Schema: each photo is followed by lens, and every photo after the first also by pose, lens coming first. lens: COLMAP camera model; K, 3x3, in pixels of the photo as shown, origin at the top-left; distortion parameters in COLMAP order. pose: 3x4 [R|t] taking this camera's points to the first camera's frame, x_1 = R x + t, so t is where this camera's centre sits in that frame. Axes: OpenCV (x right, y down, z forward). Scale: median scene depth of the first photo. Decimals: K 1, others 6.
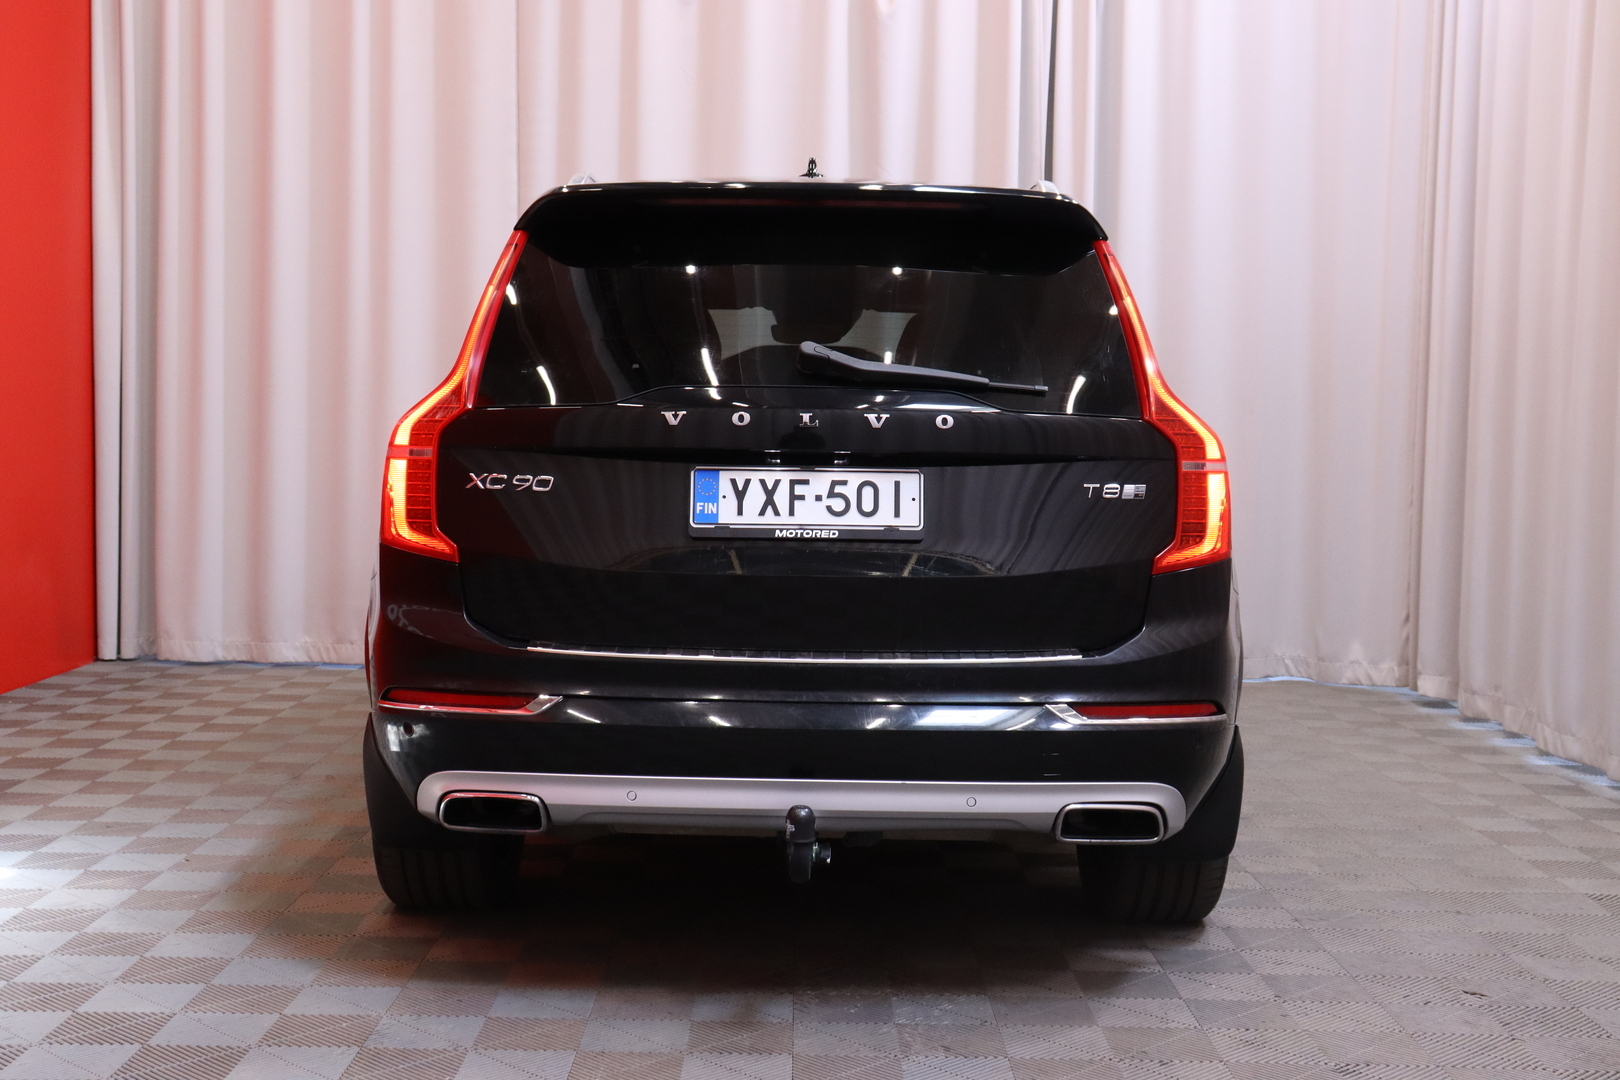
lens RADIAL K [[1947.0, 0, 801.9], [0, 1947.0, 526.3], [0, 0, 1]] dist [0.051213, 0.000000]
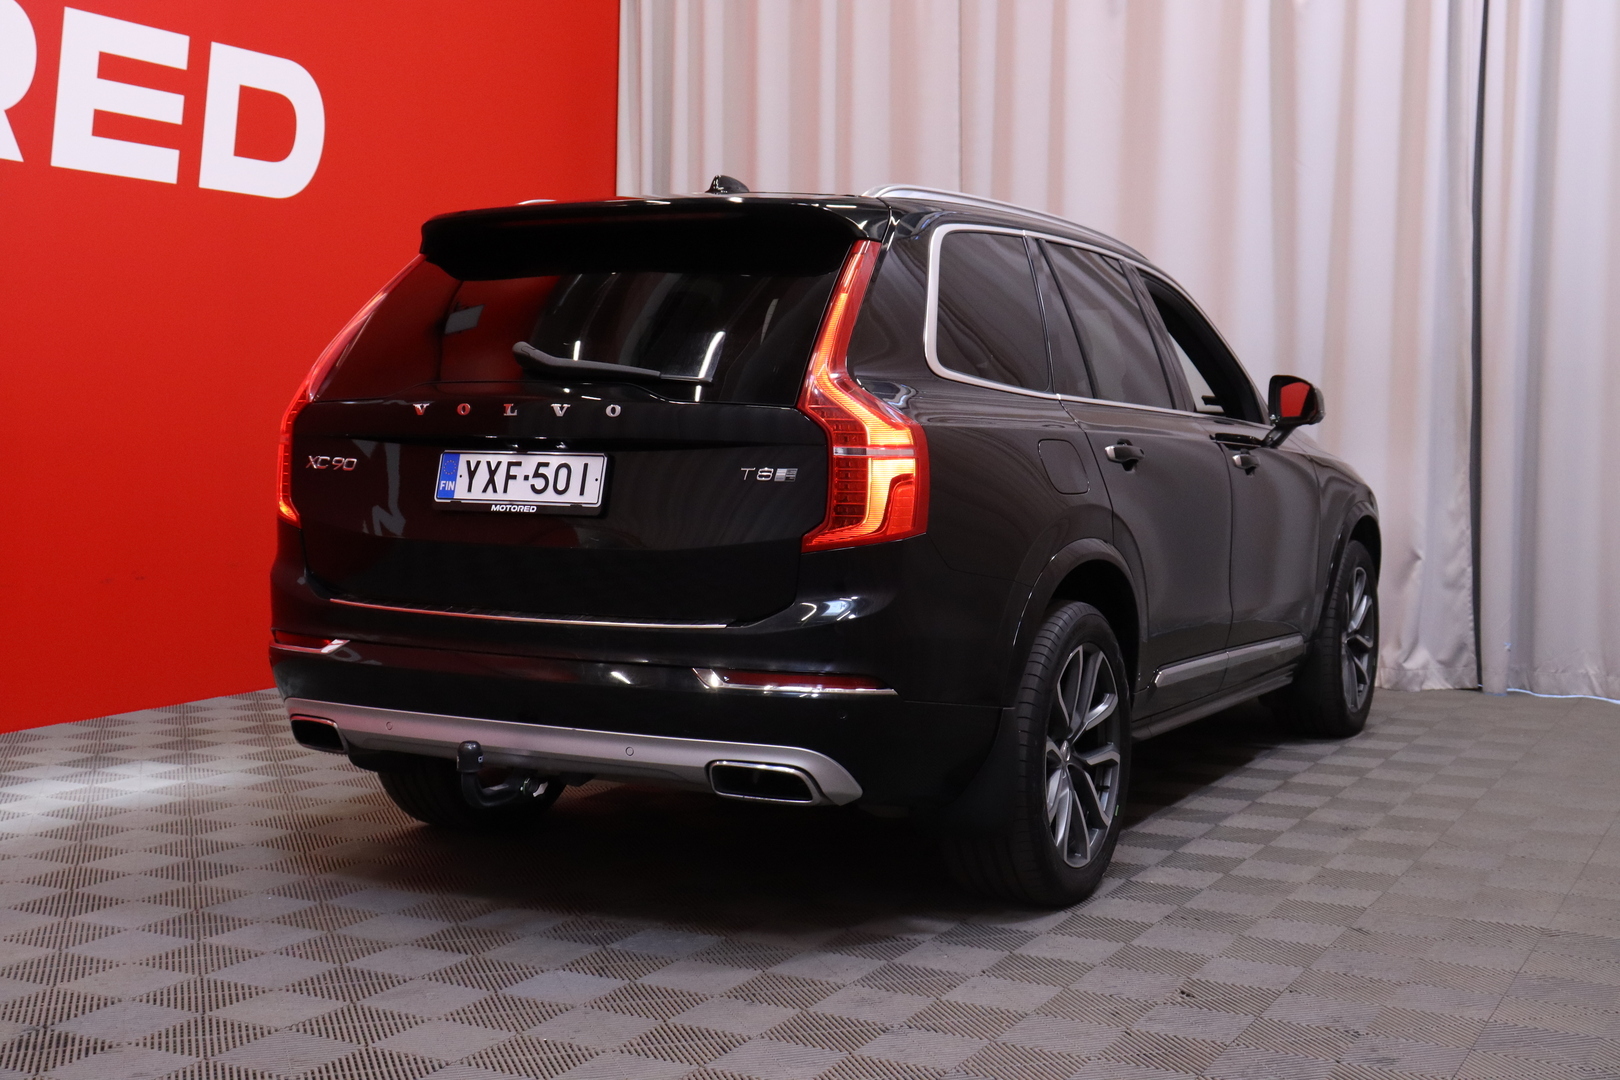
lens RADIAL K [[1947.0, 0, 812.1], [0, 1947.0, 544.7], [0, 0, 1]] dist [0.051213, 0.000000]
pose [[0.889518, 0.024425, -0.456246, 0.683561], [-0.022972, 0.999698, 0.008732, 0.011044], [0.456321, 0.002714, 0.889811, 0.052810]]
